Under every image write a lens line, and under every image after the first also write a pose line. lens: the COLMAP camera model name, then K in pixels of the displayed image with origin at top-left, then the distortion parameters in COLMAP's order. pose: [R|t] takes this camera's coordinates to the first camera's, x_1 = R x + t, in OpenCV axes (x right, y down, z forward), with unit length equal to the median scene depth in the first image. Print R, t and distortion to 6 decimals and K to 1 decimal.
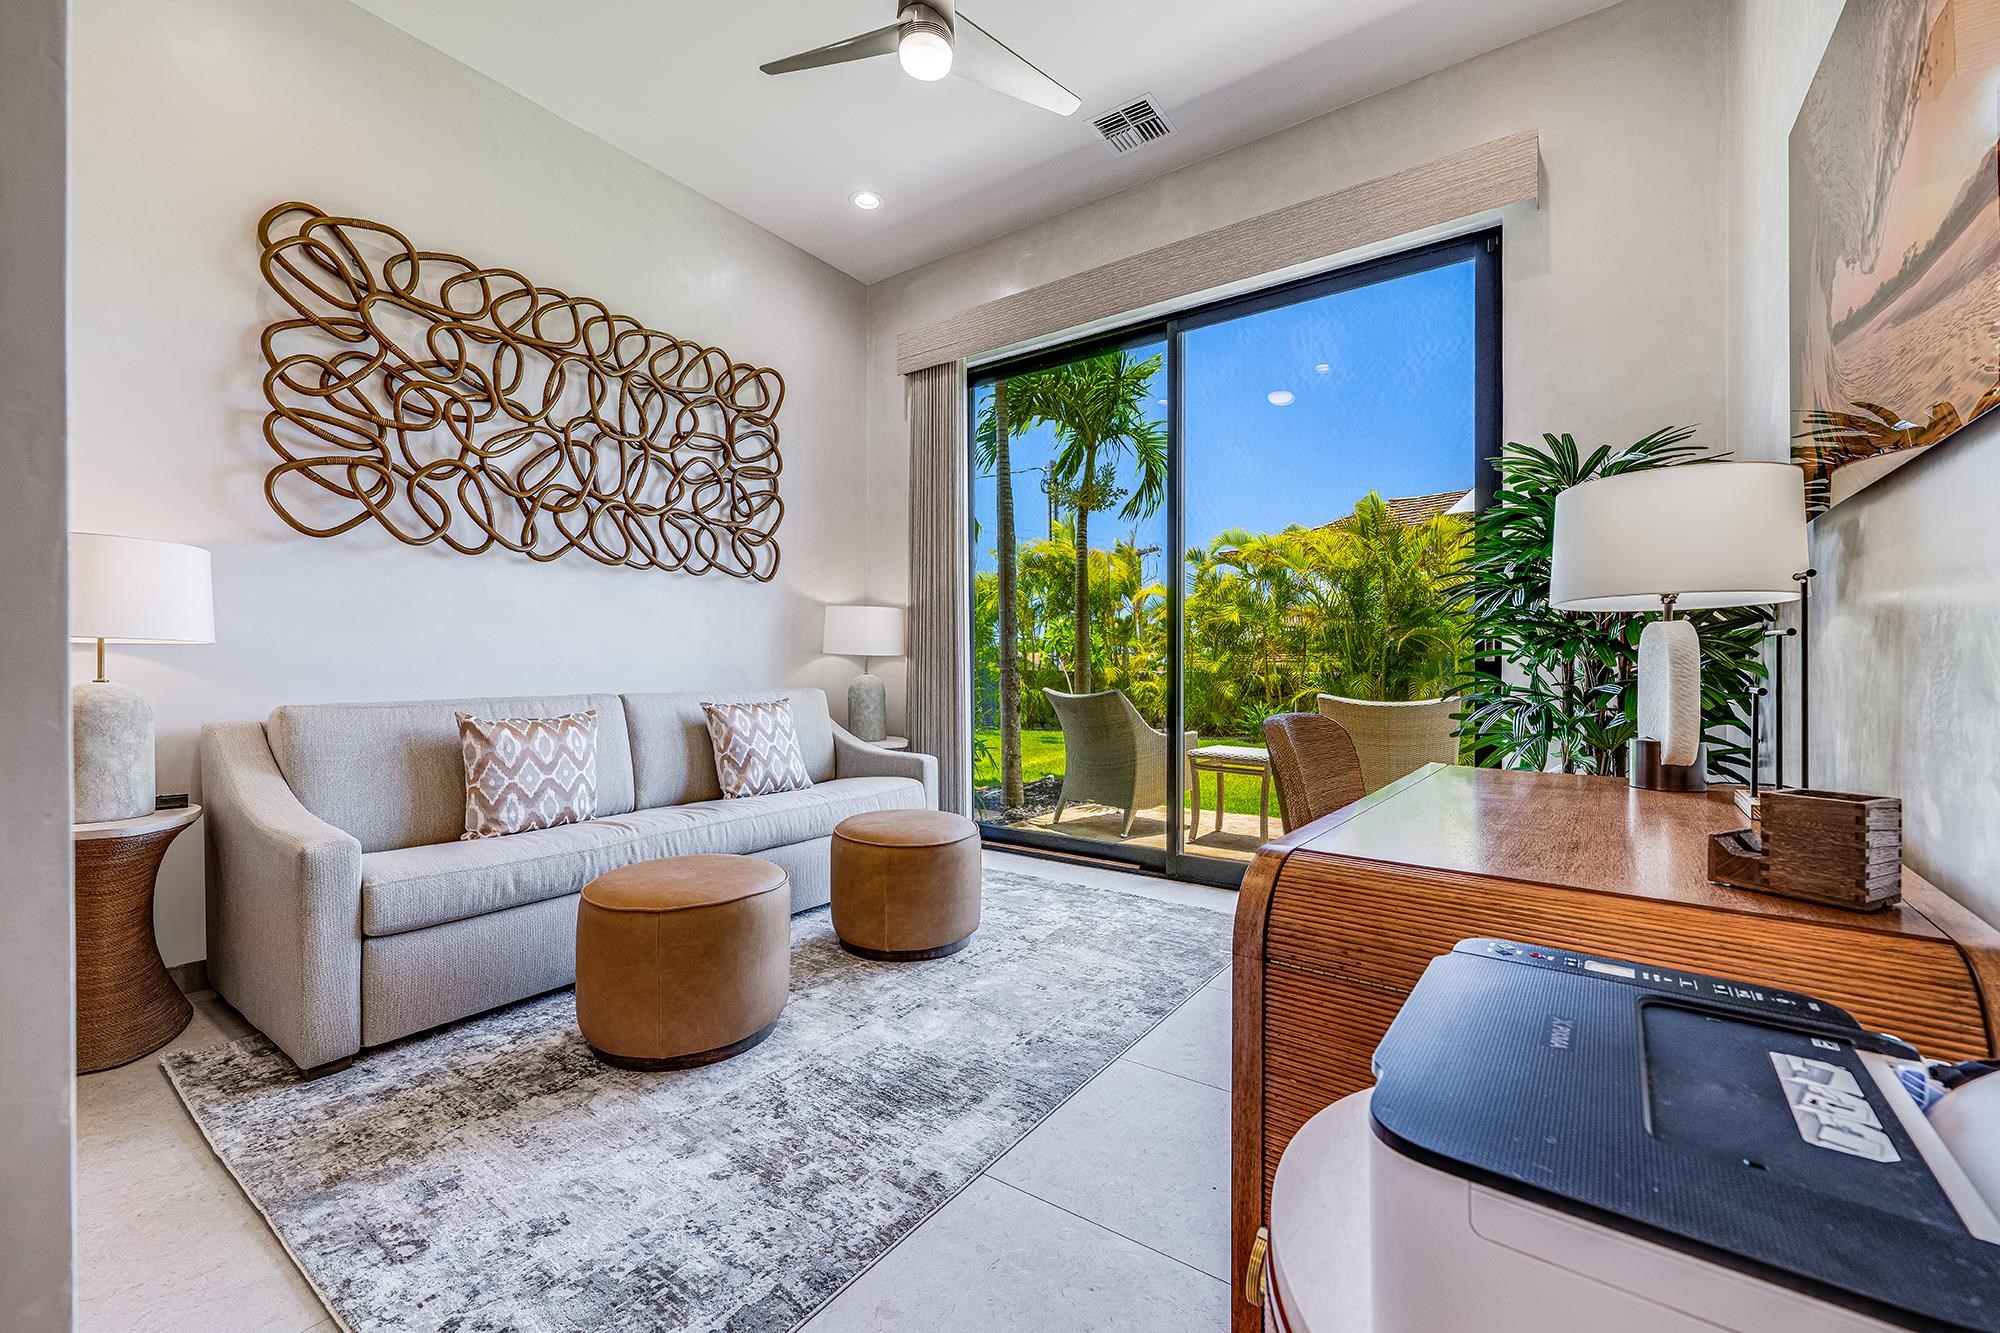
lens RADIAL K [[707.7, 0, 933.5], [0, 707.7, 654.3], [0, 0, 1]] dist [0.000636, 0.000001]
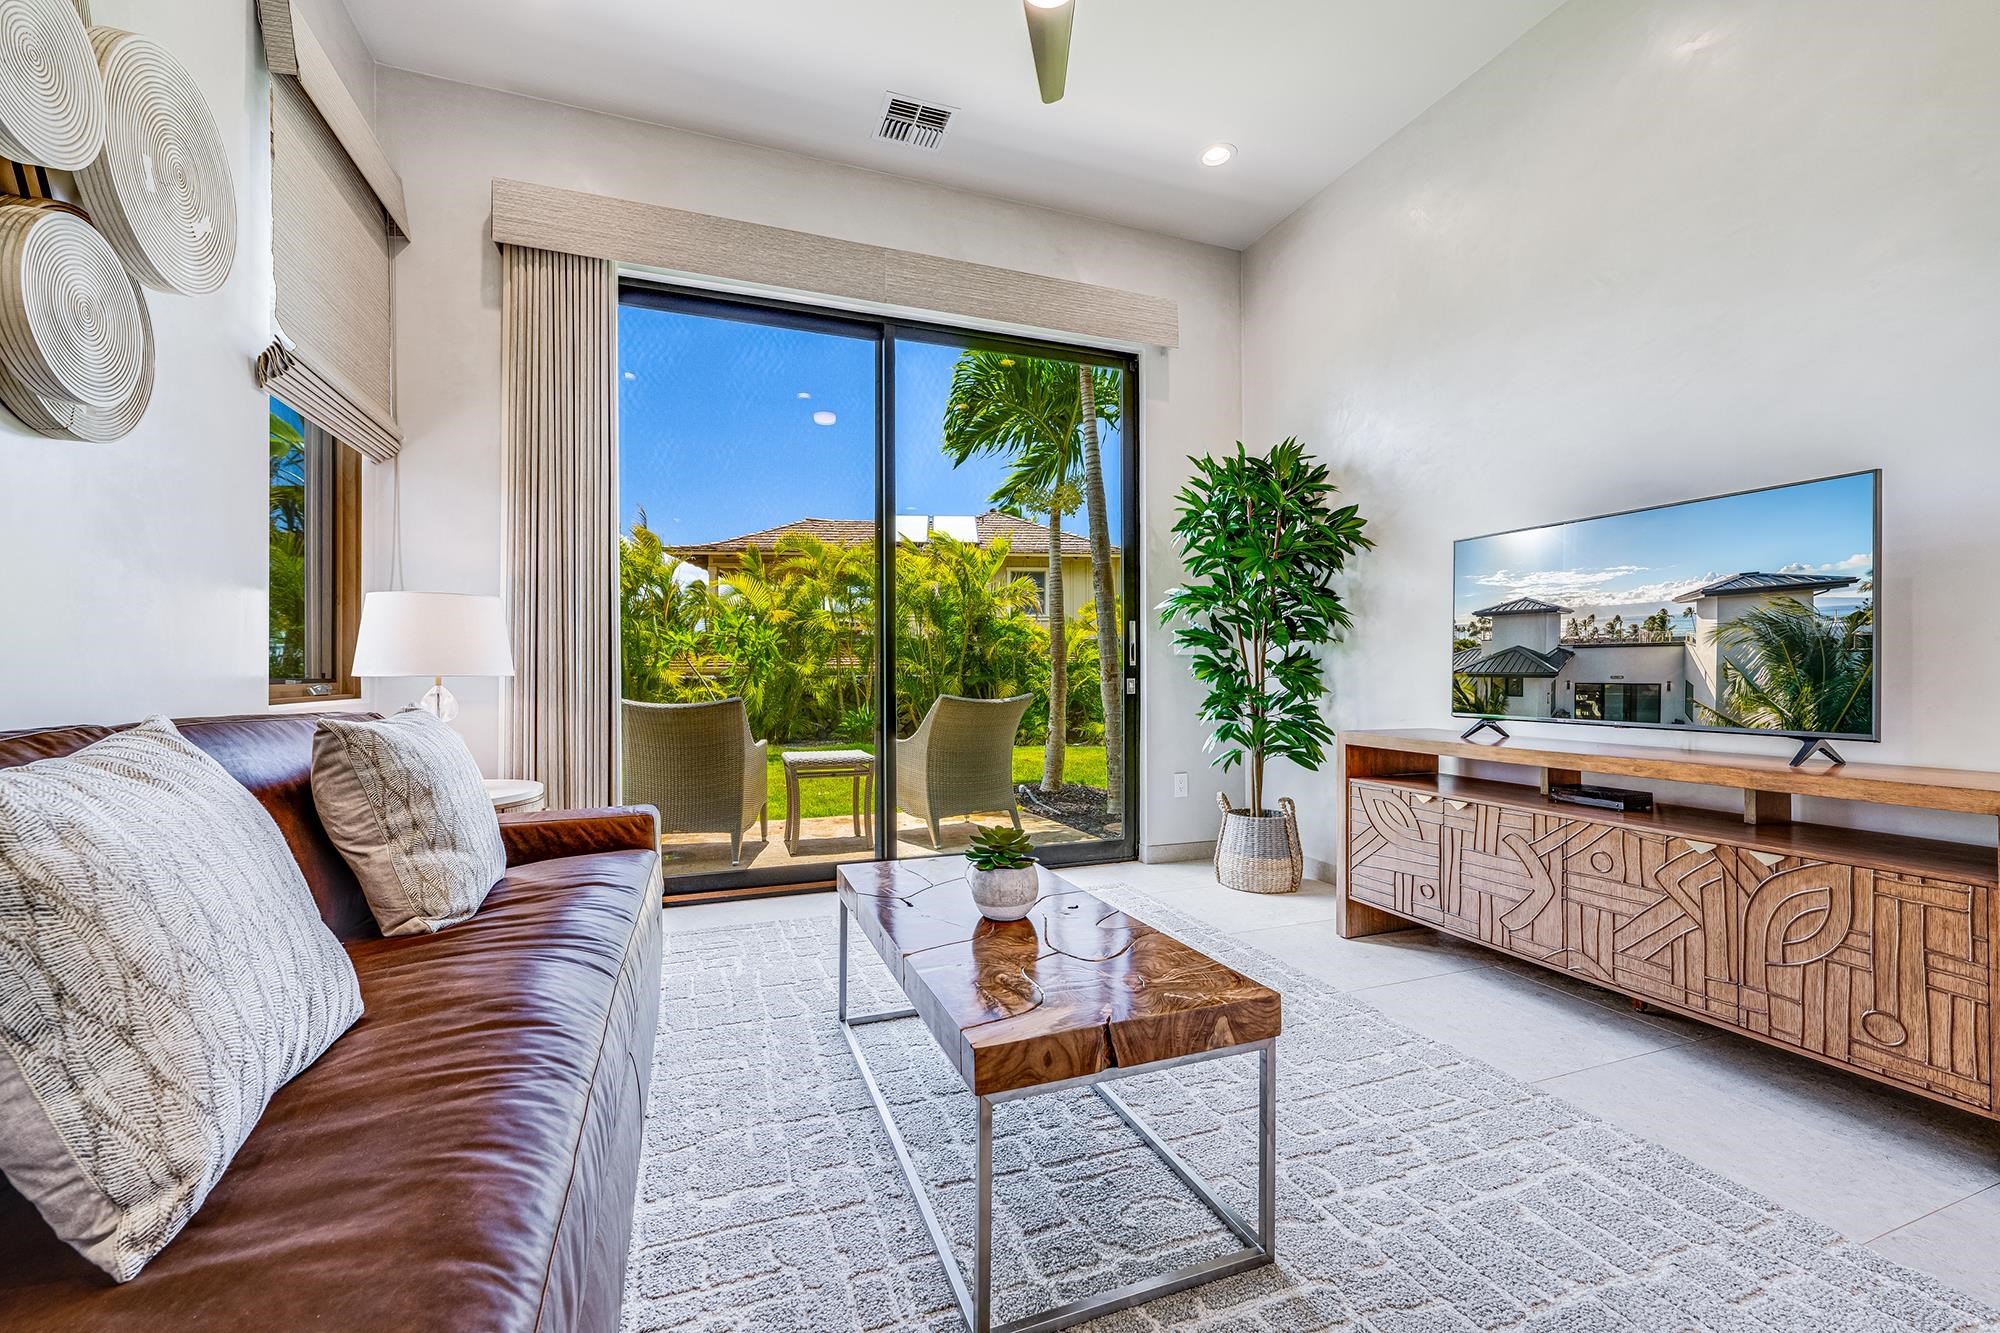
lens RADIAL K [[736.7, 0, 988.2], [0, 736.7, 671.6], [0, 0, 1]] dist [0.001644, 0.000132]
pose [[0.593466, -0.010721, 0.804788, -0.346276], [0.002826, 0.999933, 0.011237, 0.006751], [-0.804854, -0.004394, 0.593456, 0.219916]]
